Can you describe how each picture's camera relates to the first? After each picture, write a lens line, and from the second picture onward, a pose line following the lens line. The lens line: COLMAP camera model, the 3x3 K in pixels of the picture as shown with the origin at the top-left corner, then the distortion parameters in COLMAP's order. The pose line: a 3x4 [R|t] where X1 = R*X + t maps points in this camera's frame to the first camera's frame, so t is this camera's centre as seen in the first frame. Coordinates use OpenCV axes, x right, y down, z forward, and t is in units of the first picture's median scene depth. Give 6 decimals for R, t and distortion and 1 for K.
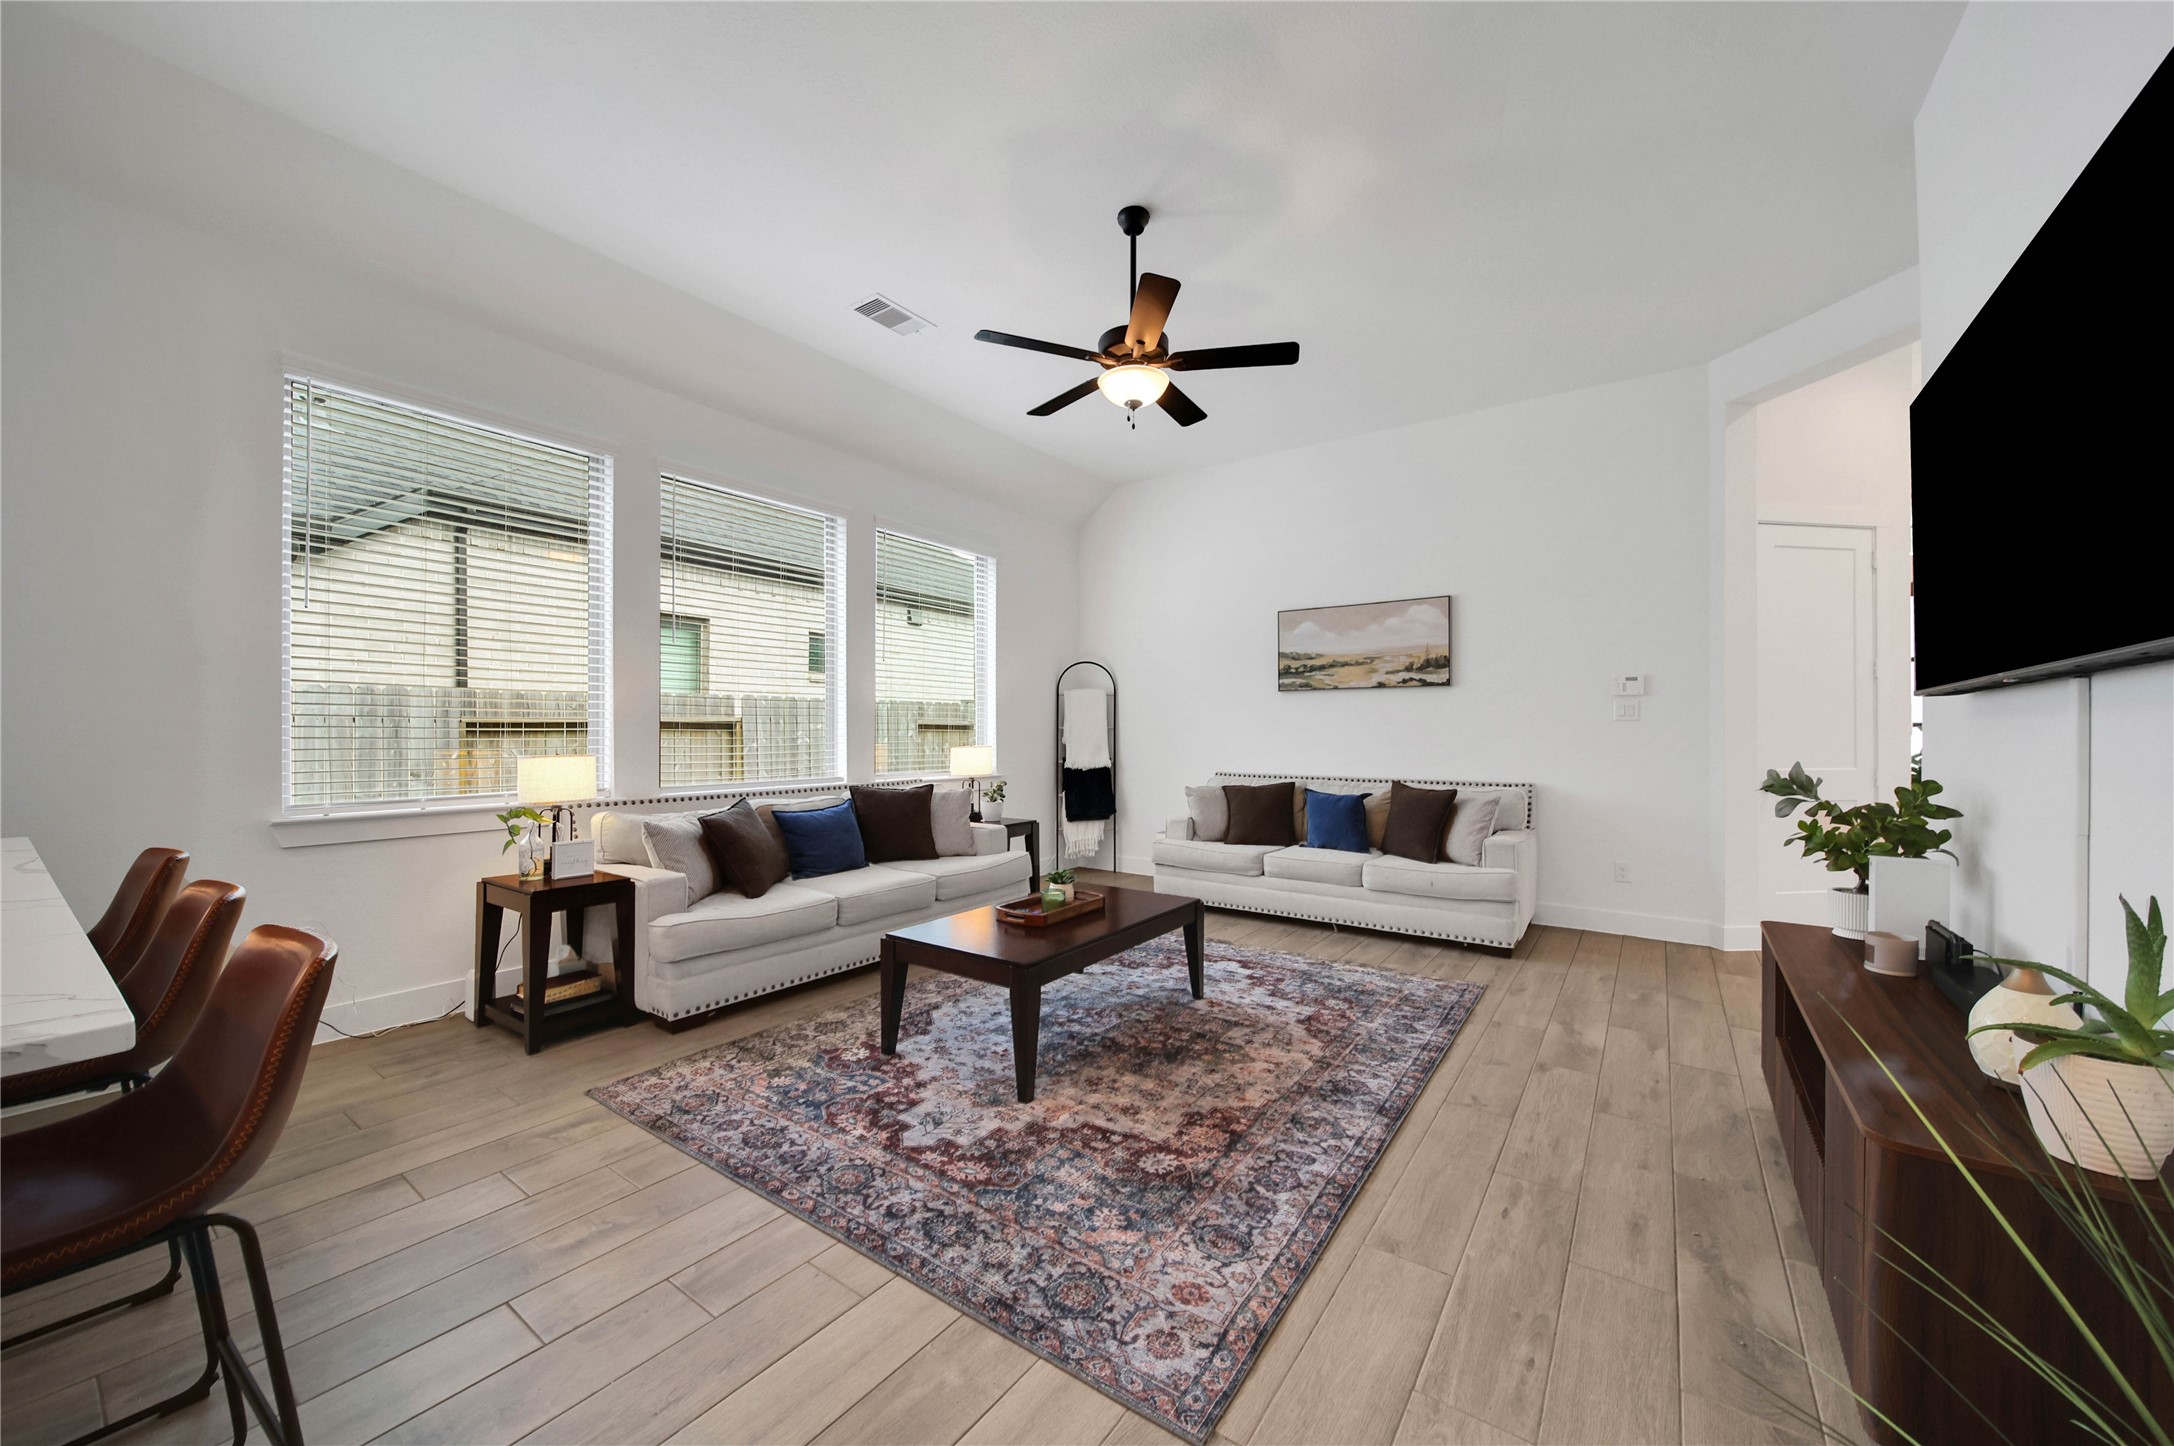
lens RADIAL K [[791.5, 0, 1088.6], [0, 791.5, 725.5], [0, 0, 1]] dist [0.001243, 0.000030]
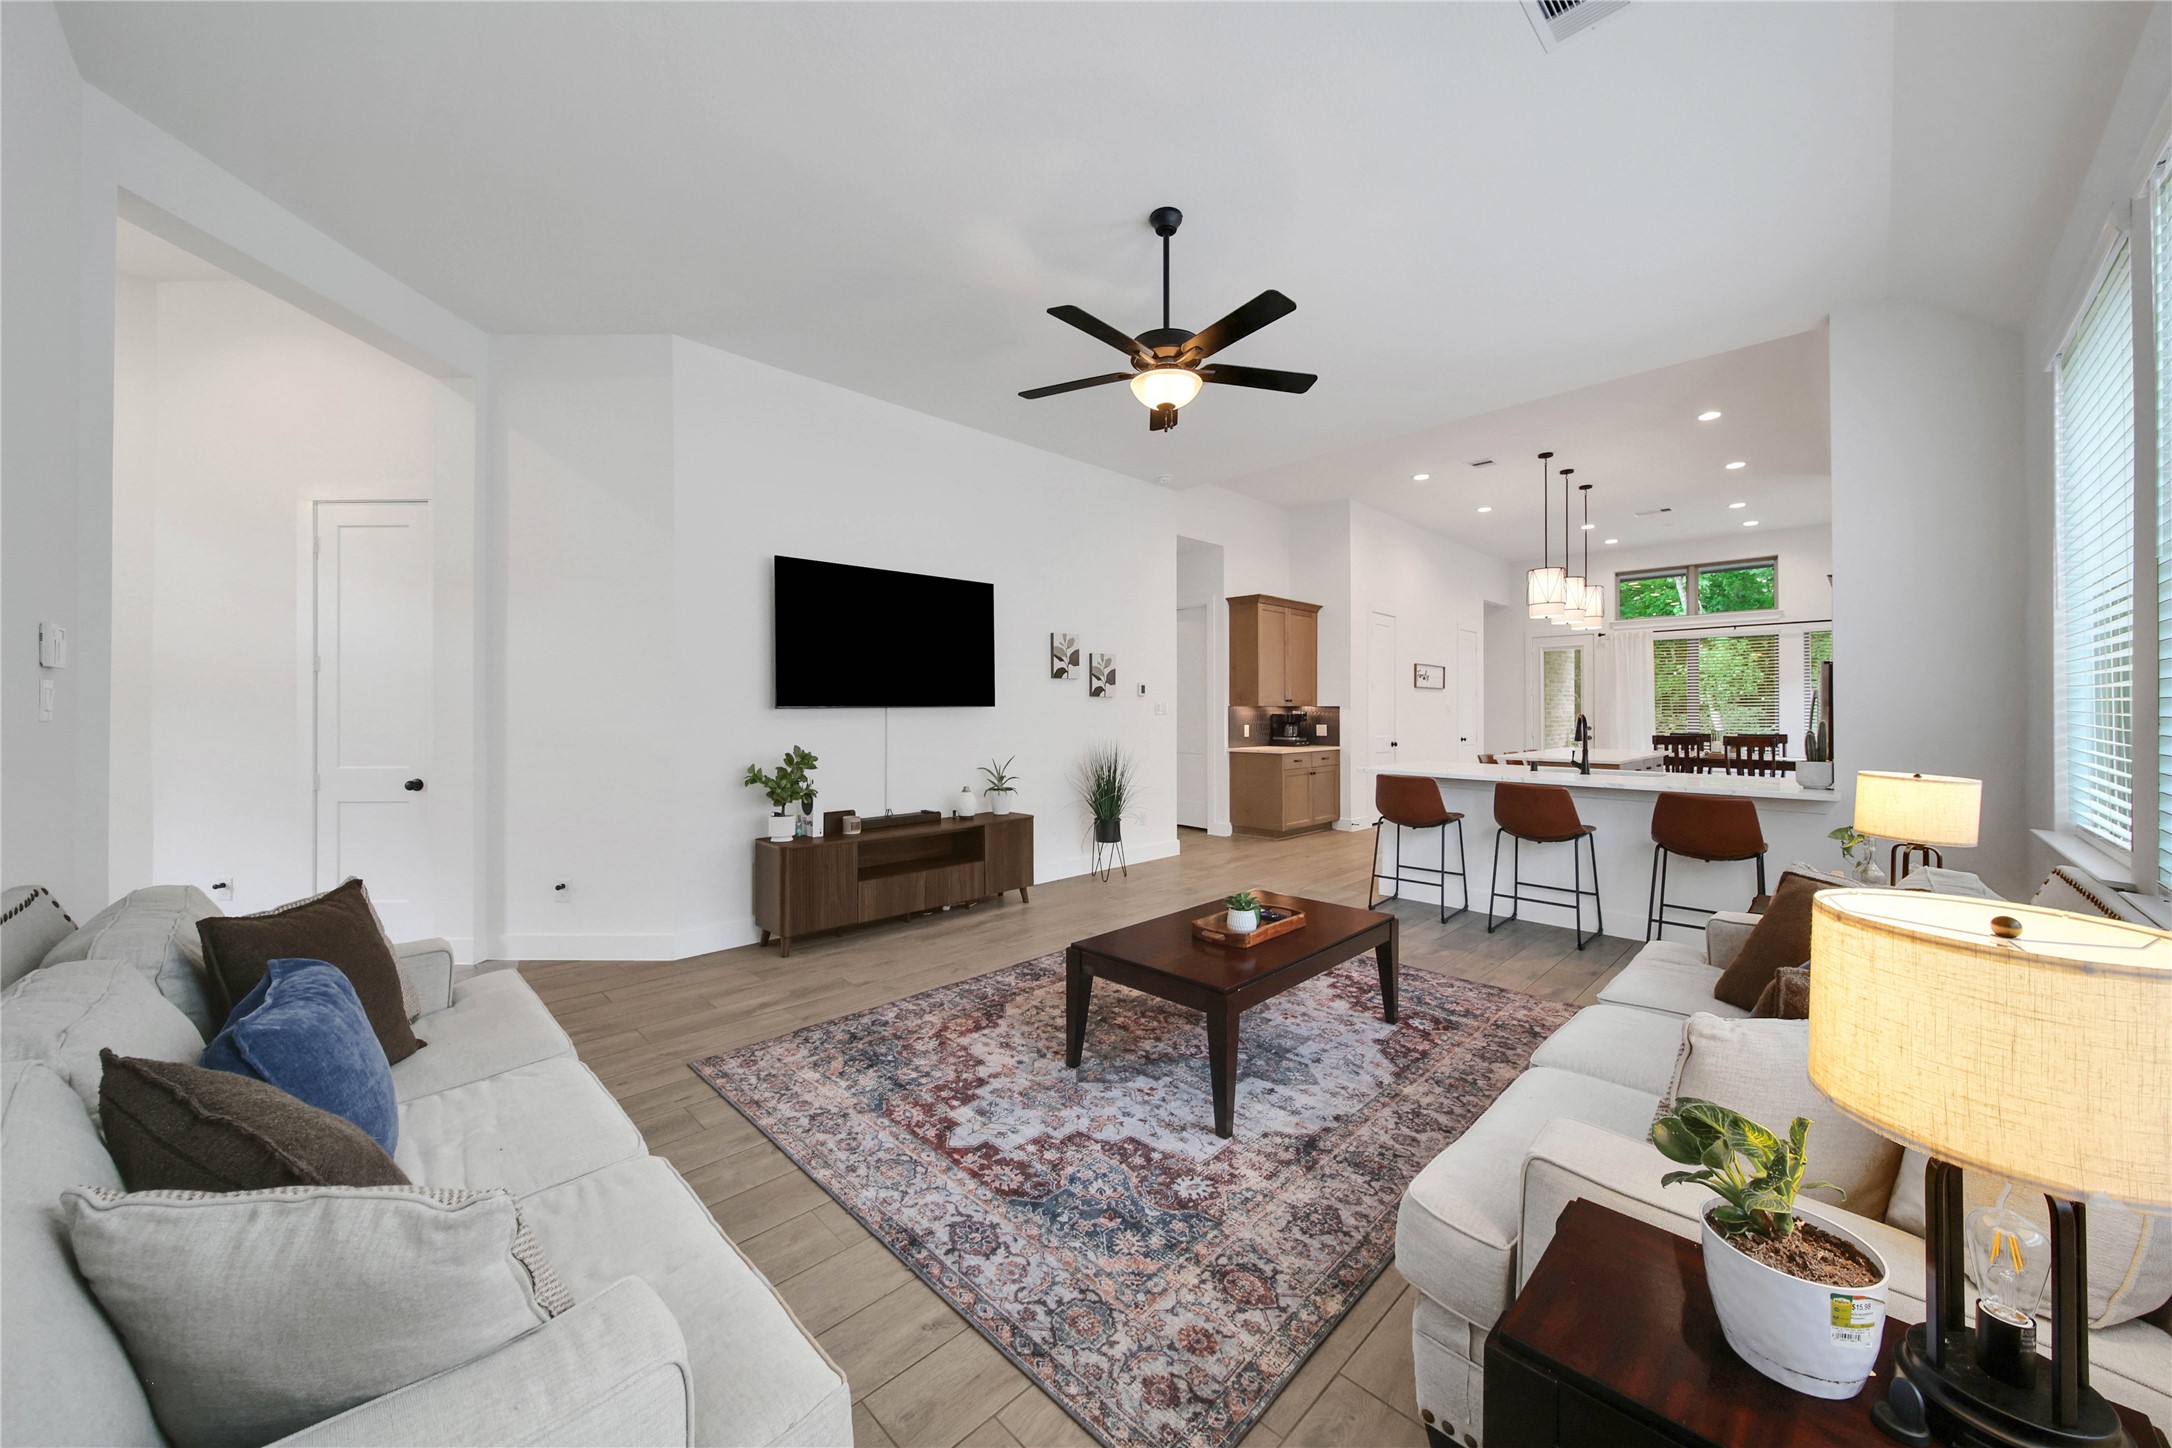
lens RADIAL K [[790.8, 0, 1075.2], [0, 790.8, 712.7], [0, 0, 1]] dist [0.001243, 0.000030]
pose [[-0.983333, -0.003223, 0.181788, -0.012194], [-0.003751, 0.999990, -0.002560, -0.019381], [-0.181777, -0.003199, -0.983334, 1.986919]]
